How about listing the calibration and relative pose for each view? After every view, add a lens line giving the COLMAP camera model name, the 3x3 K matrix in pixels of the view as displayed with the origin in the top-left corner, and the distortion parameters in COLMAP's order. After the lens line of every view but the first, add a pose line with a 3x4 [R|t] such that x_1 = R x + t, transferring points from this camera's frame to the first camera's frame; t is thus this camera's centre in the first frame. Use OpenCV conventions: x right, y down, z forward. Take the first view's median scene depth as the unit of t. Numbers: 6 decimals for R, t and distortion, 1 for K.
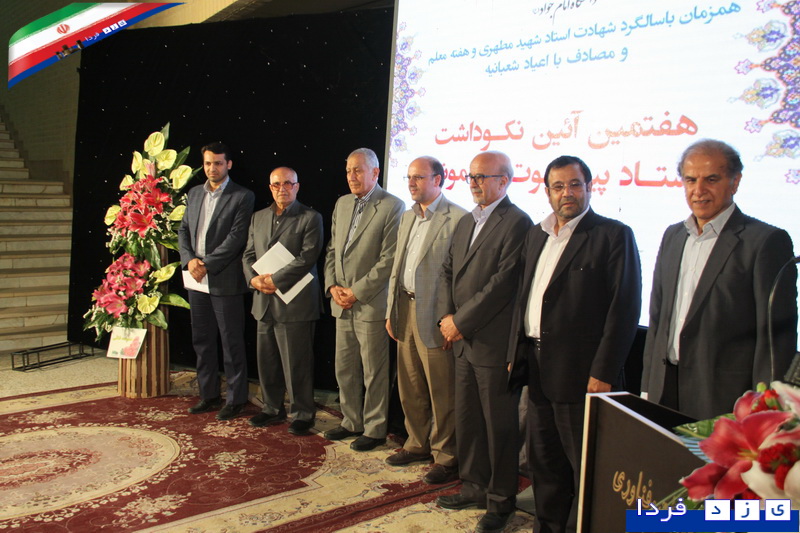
lens RADIAL K [[776.4, 0, 399.9], [0, 776.4, 267.1], [0, 0, 1]] dist [-0.042092, 0.000000]
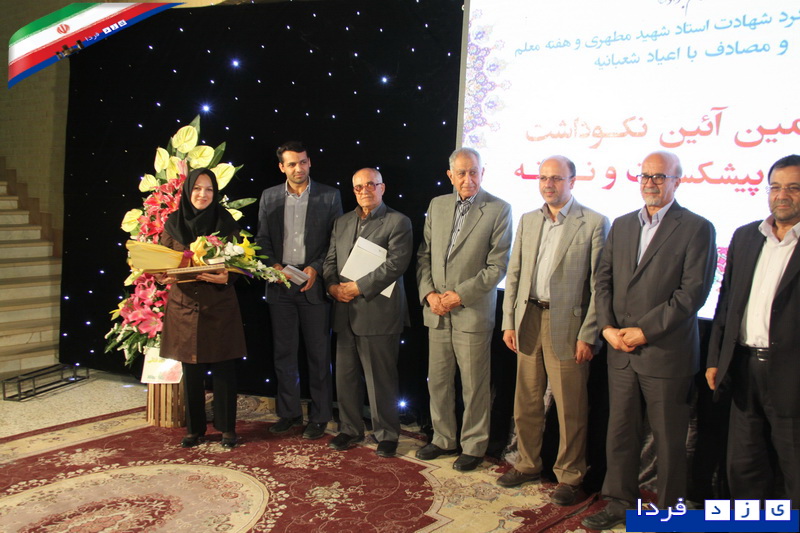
lens RADIAL K [[776.4, 0, 406.1], [0, 776.4, 267.5], [0, 0, 1]] dist [-0.042092, 0.000000]
pose [[0.987981, -0.022836, 0.152877, -0.257235], [0.021751, 0.999725, 0.008765, -0.018493], [-0.153035, -0.005334, 0.988206, 0.105219]]
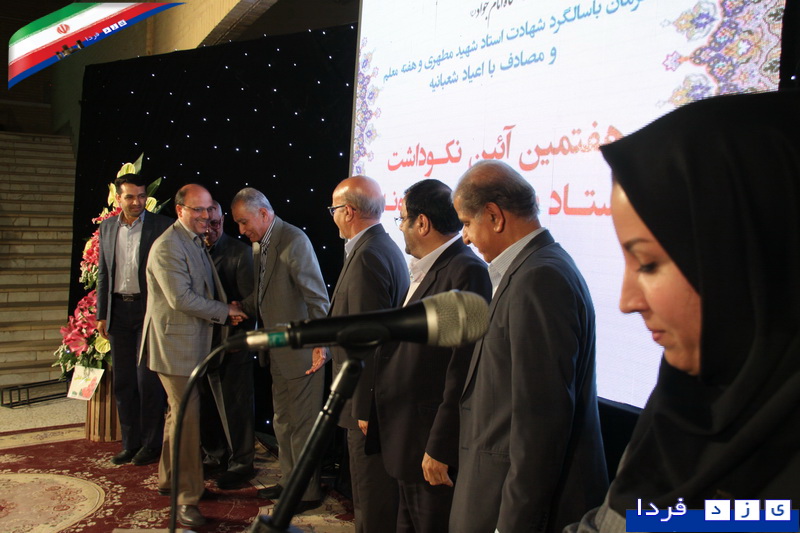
lens RADIAL K [[776.4, 0, 404.9], [0, 776.4, 266.5], [0, 0, 1]] dist [-0.042092, 0.000000]
pose [[0.989689, 0.002562, -0.143211, 0.203566], [-0.008568, 0.999109, -0.041337, -0.011739], [0.142977, 0.042138, 0.988829, 0.133929]]
